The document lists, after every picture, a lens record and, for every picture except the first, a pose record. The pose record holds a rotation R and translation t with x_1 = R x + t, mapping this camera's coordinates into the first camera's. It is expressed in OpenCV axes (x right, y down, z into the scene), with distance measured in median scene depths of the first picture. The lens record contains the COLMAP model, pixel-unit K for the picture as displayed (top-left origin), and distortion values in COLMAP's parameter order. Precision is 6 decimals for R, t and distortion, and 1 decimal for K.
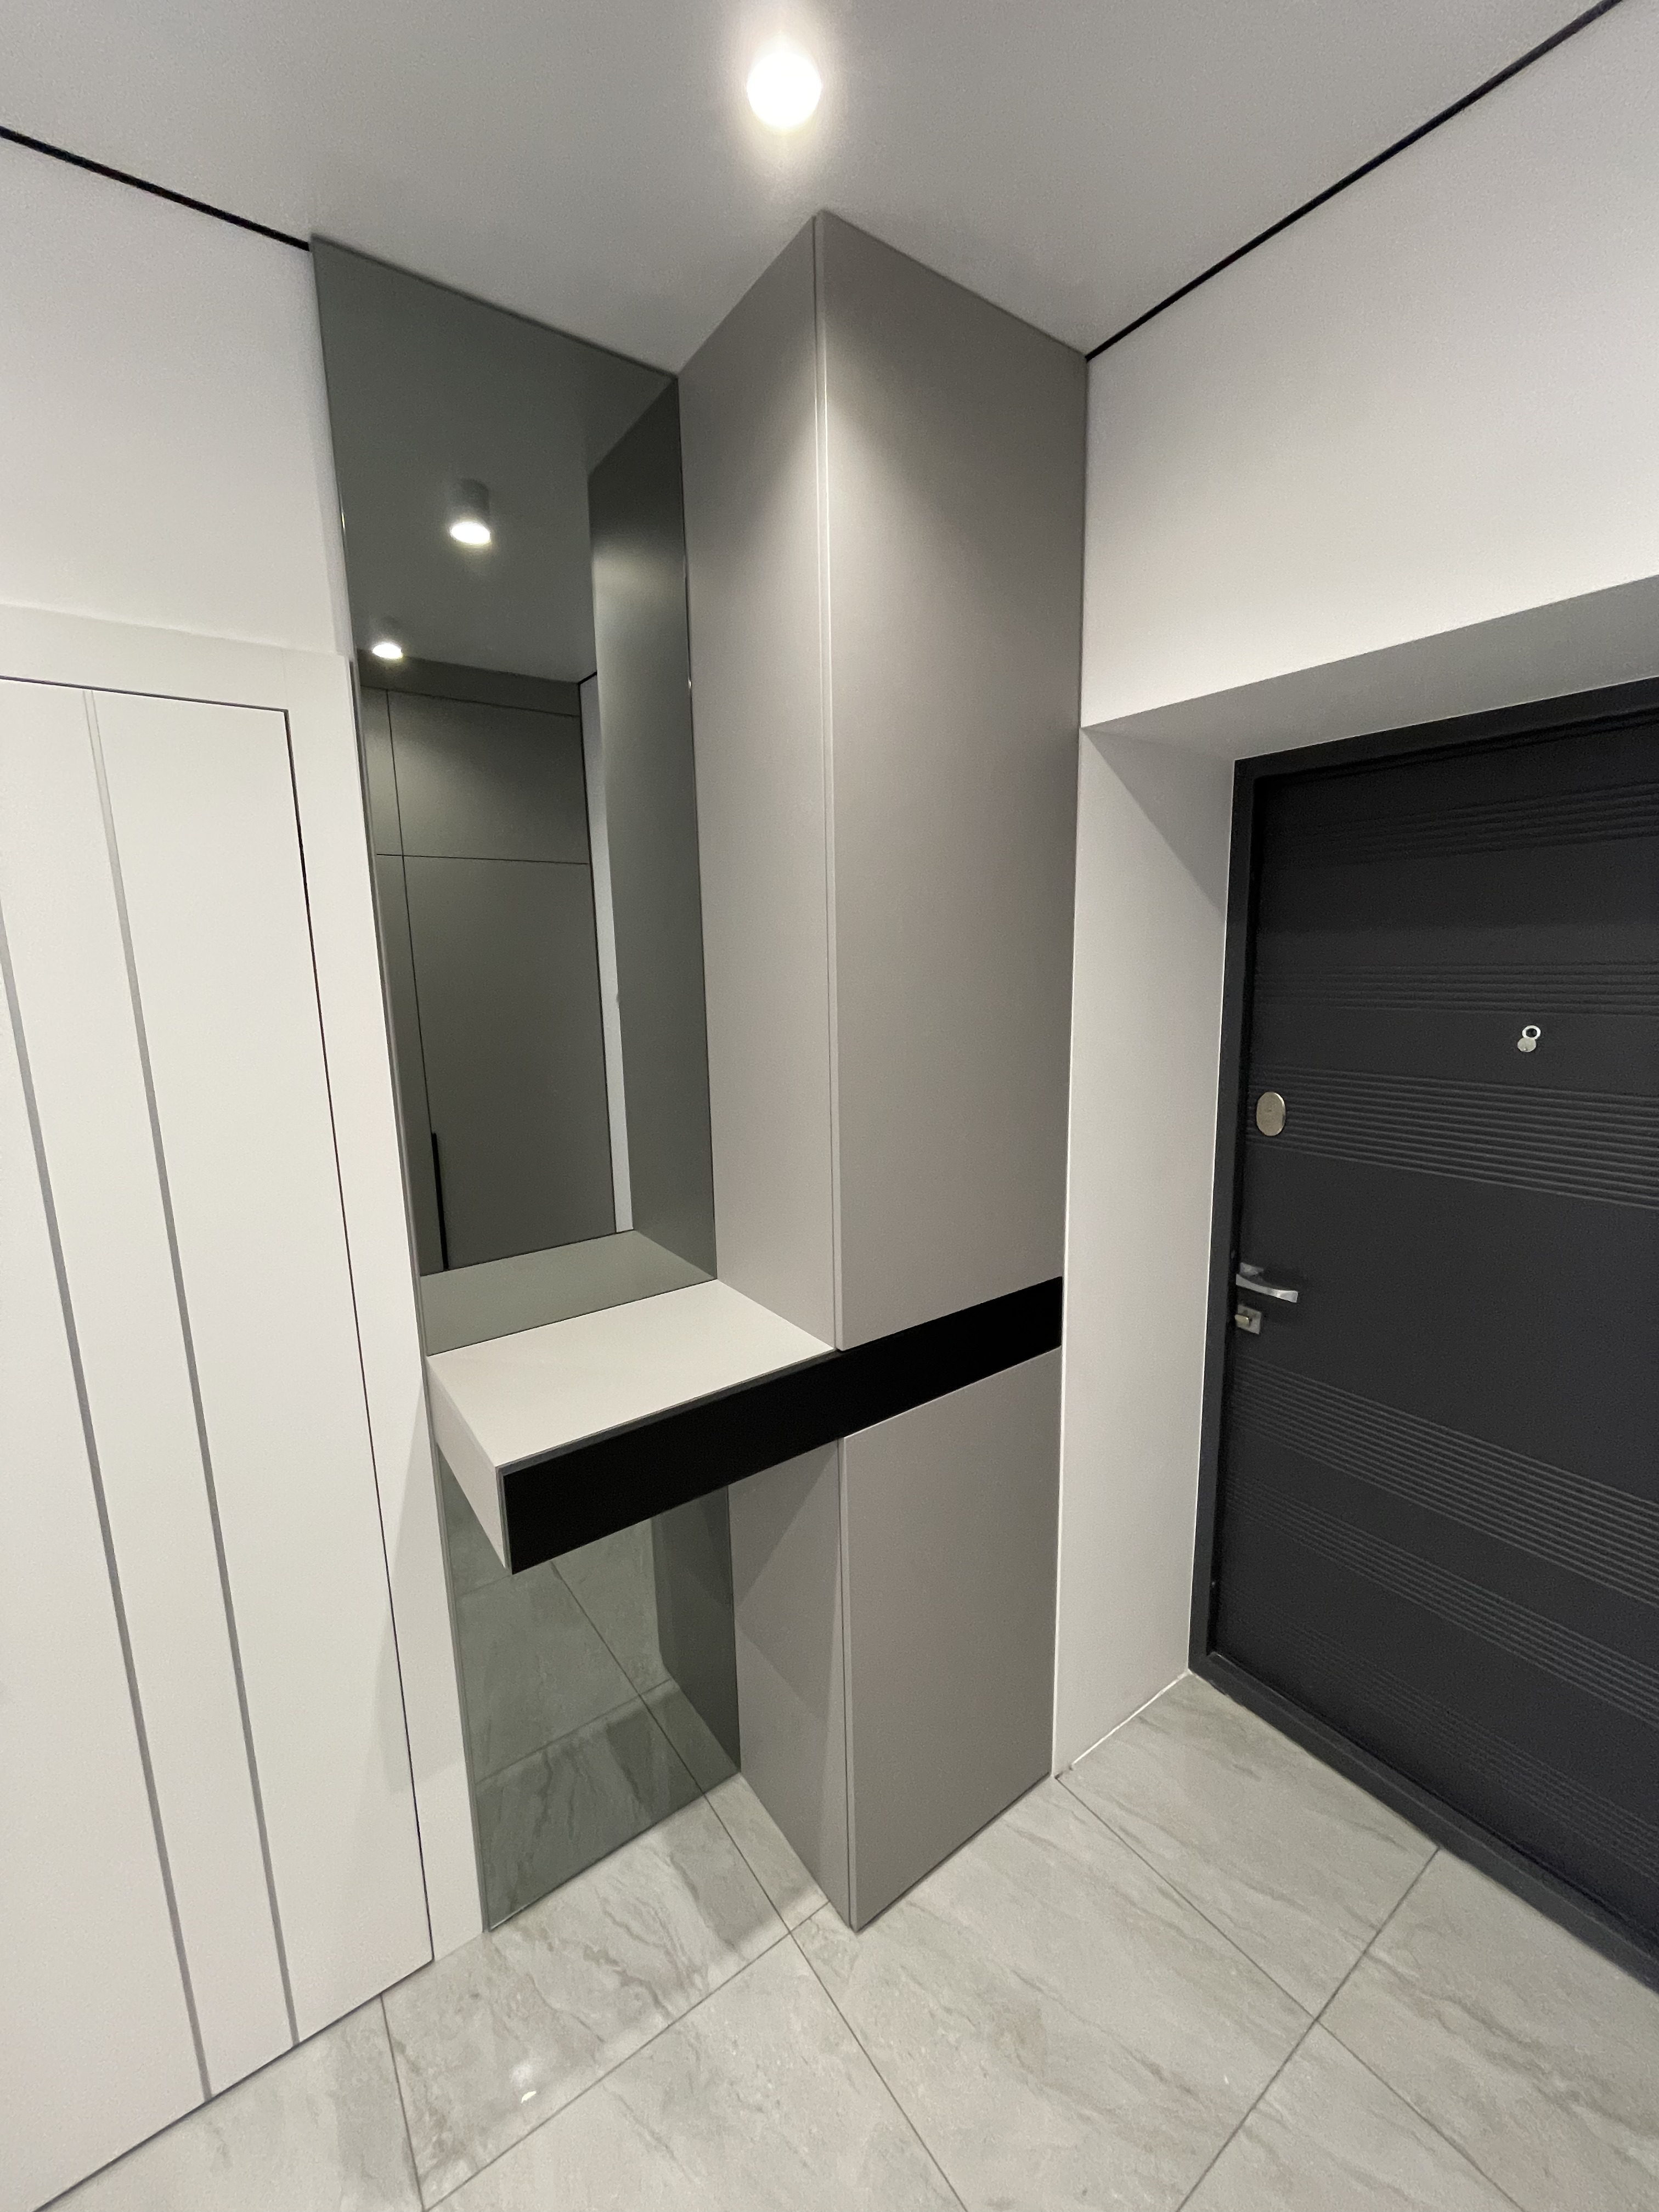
lens RADIAL K [[888.2, 0, 809.0], [0, 888.2, 1102.4], [0, 0, 1]] dist [-0.001673, 0.000644]
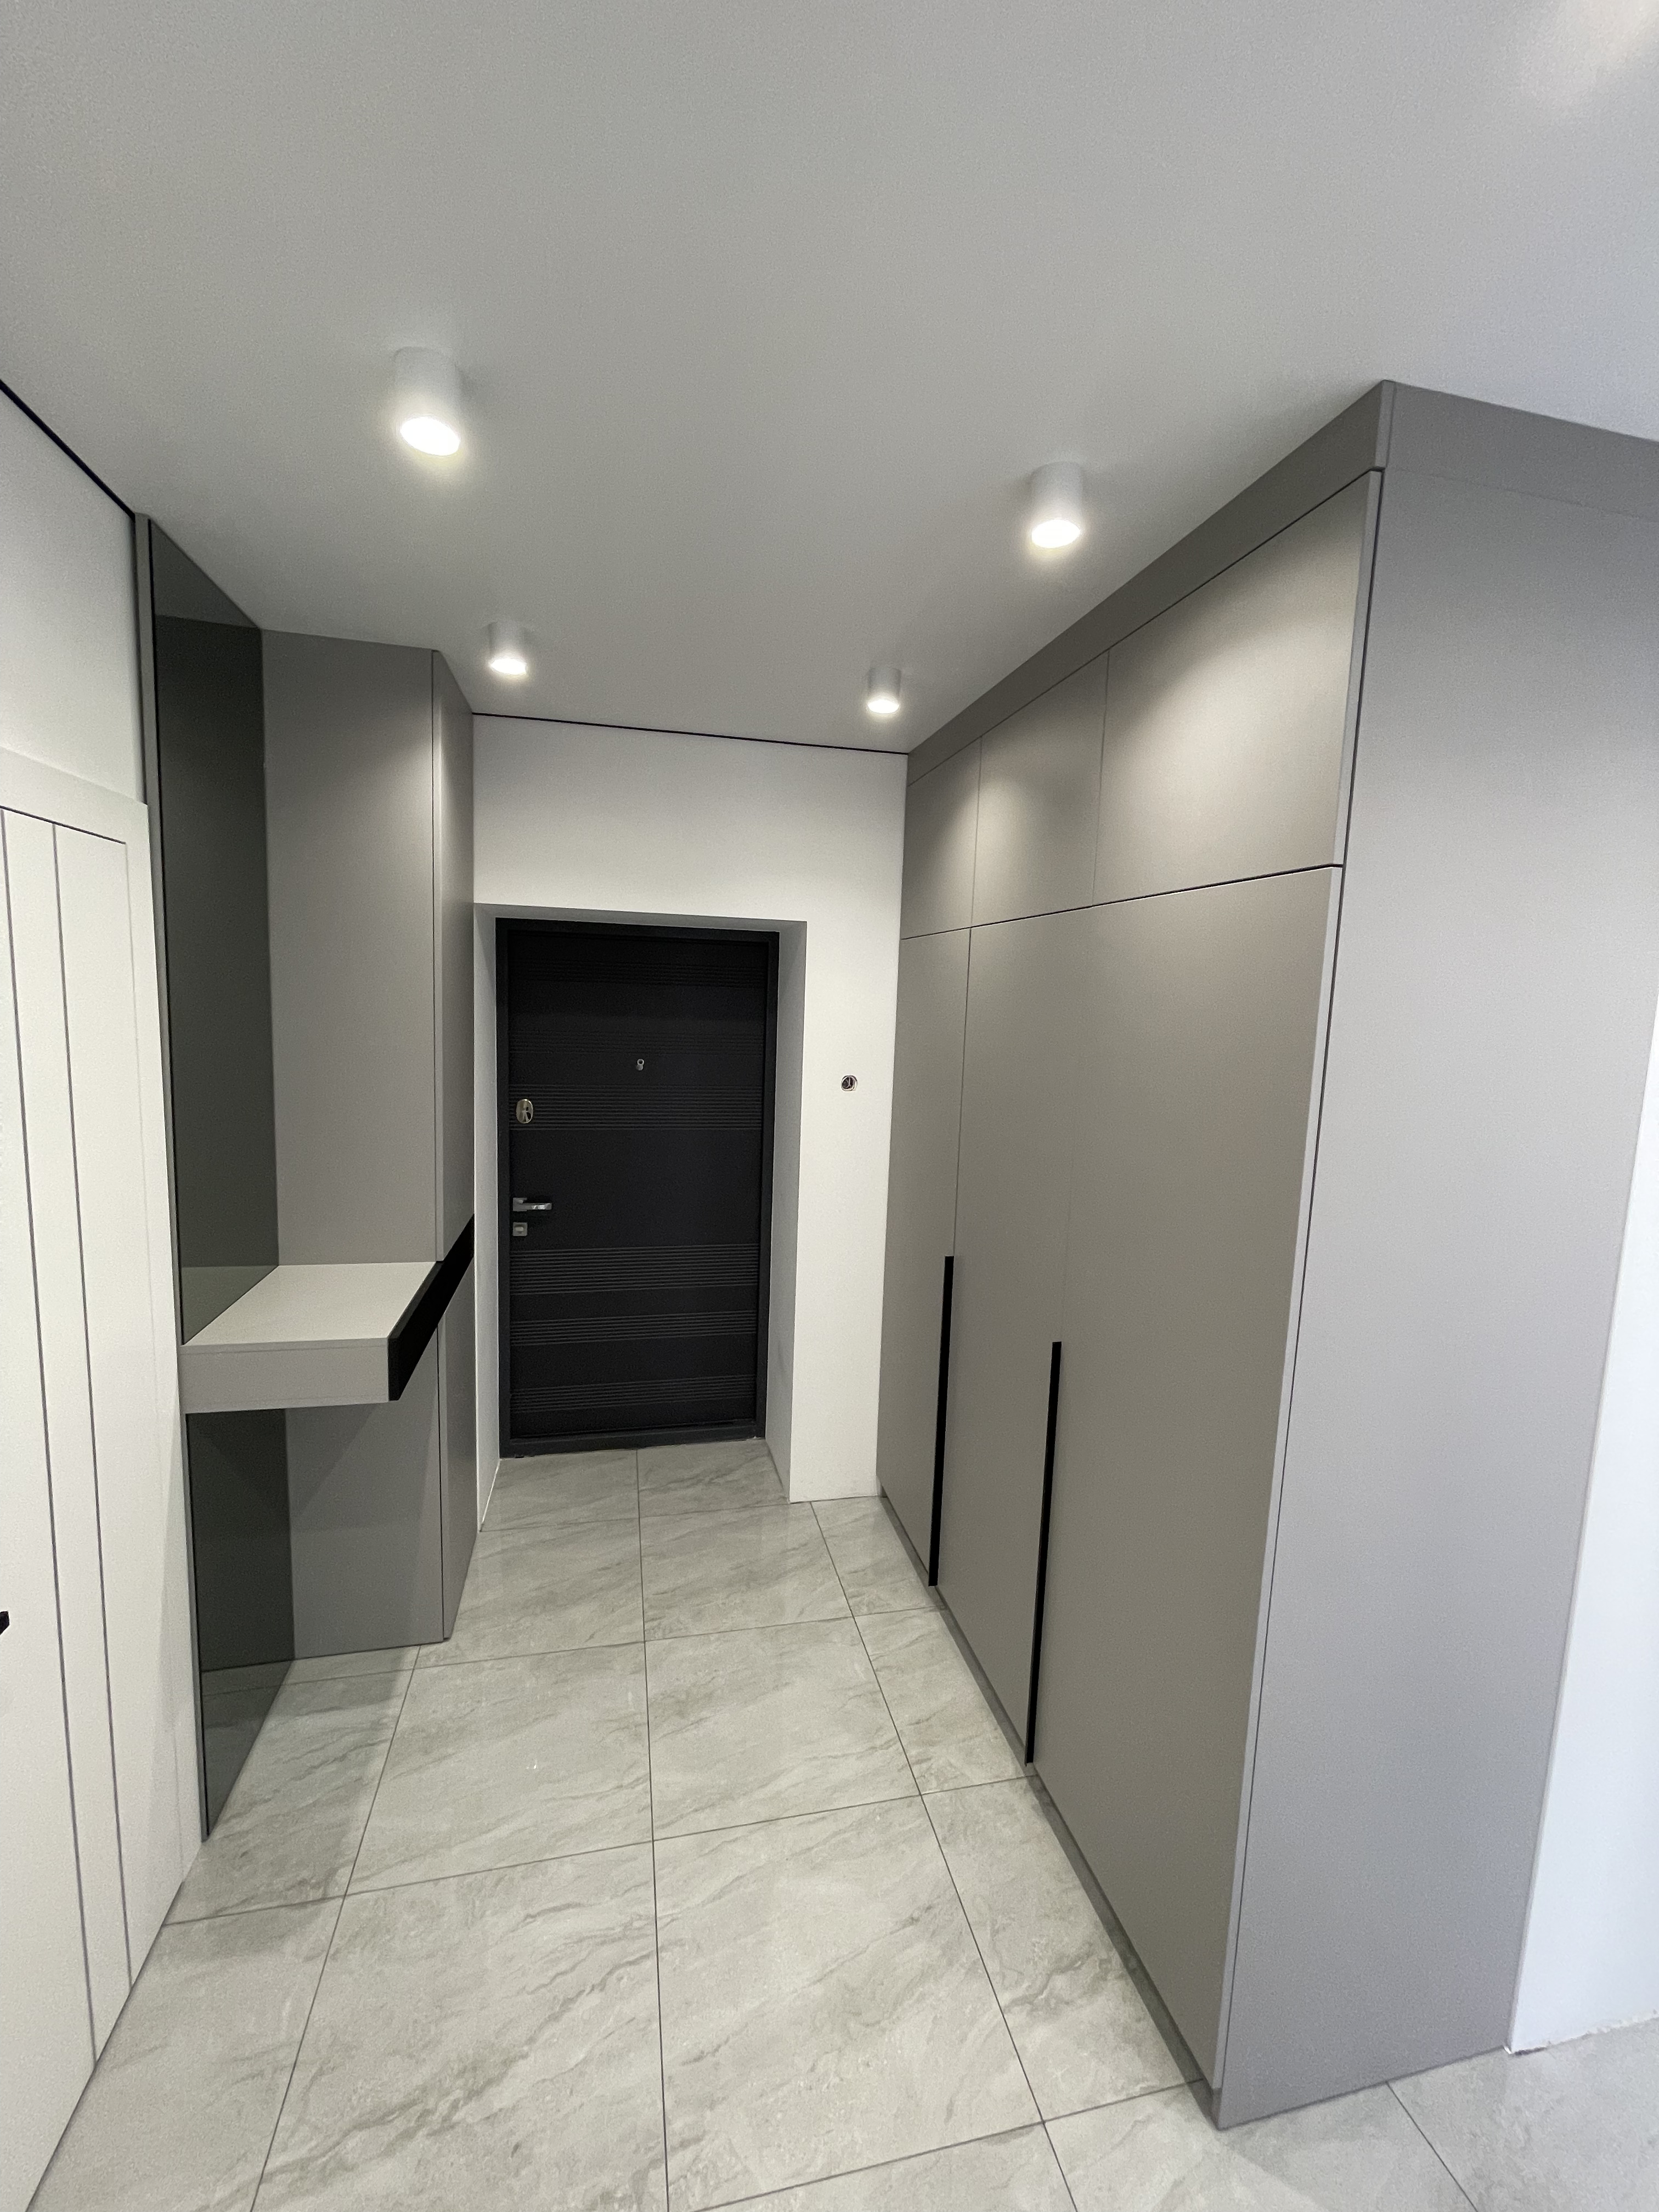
lens RADIAL K [[888.2, 0, 816.3], [0, 888.2, 1110.1], [0, 0, 1]] dist [-0.001673, 0.000644]
pose [[0.386948, -0.080492, 0.918582, -1.152309], [0.109229, 0.993170, 0.041016, 0.002964], [-0.915609, 0.084465, 0.393097, -0.327426]]
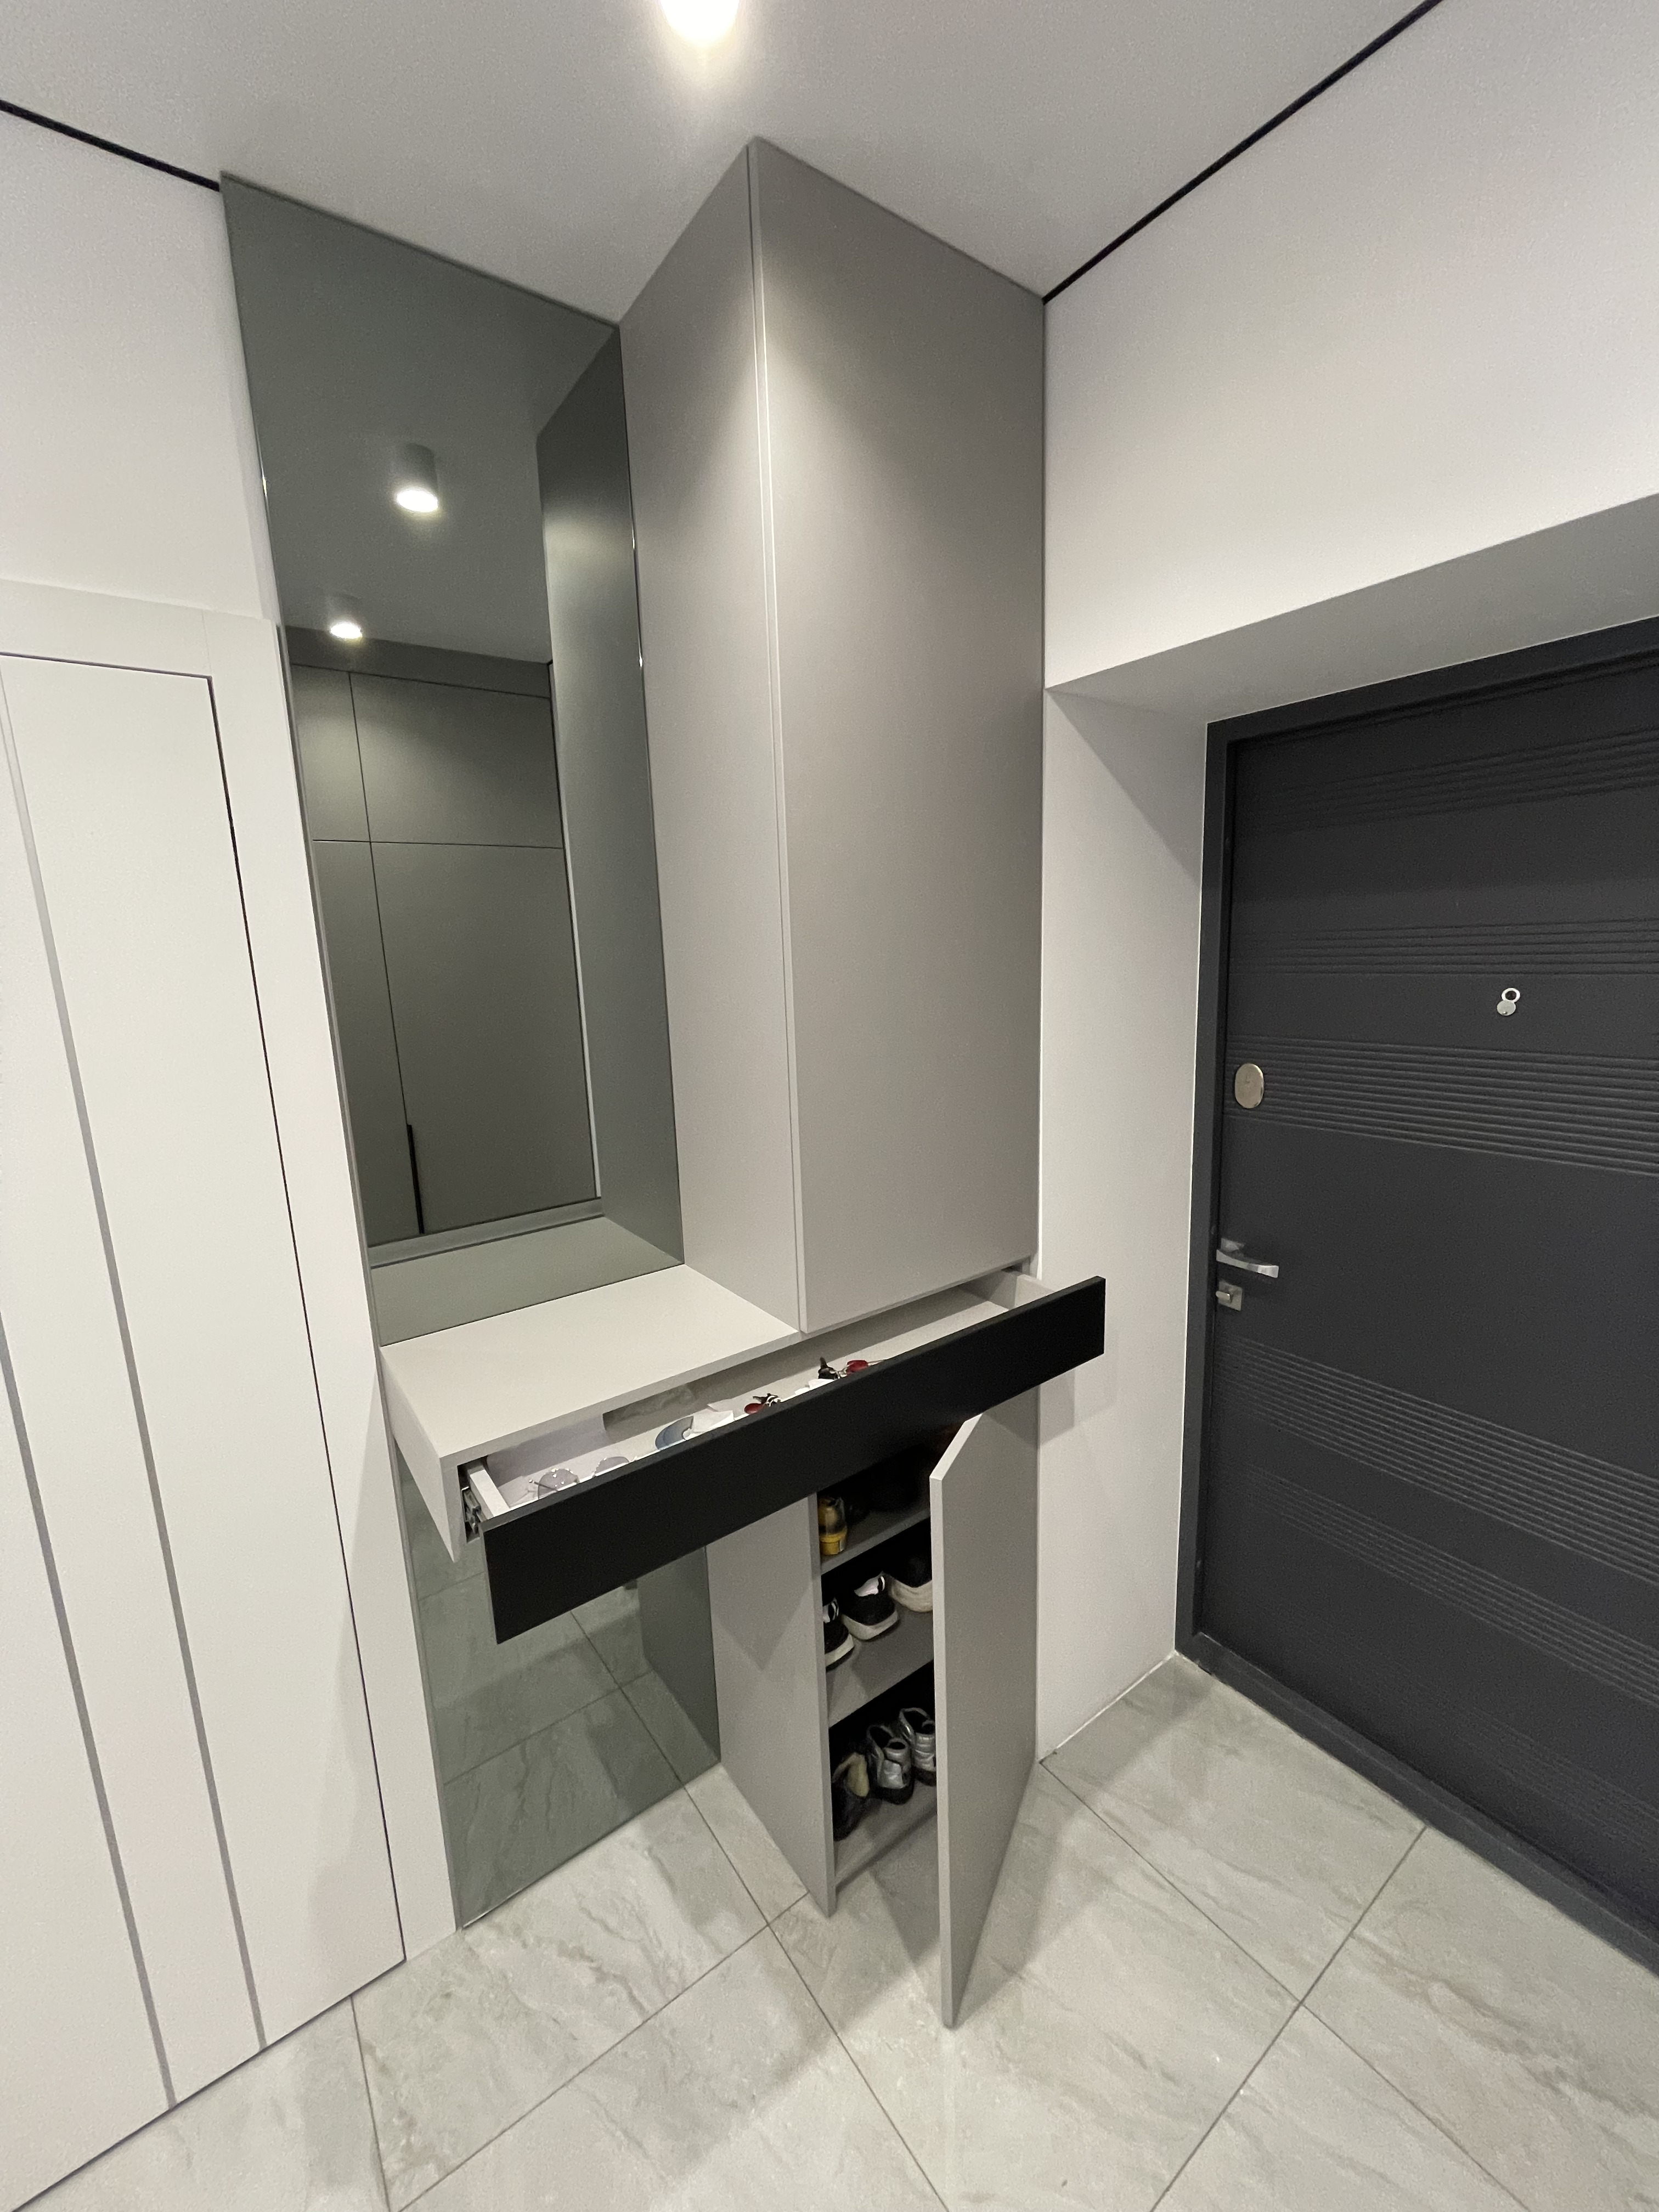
lens RADIAL K [[888.2, 0, 808.3], [0, 888.2, 1102.7], [0, 0, 1]] dist [-0.001673, 0.000644]
pose [[0.999843, -0.017496, 0.002961, 0.038305], [0.017462, 0.999785, 0.011156, 0.015174], [-0.003156, -0.011102, 0.999933, 0.027655]]
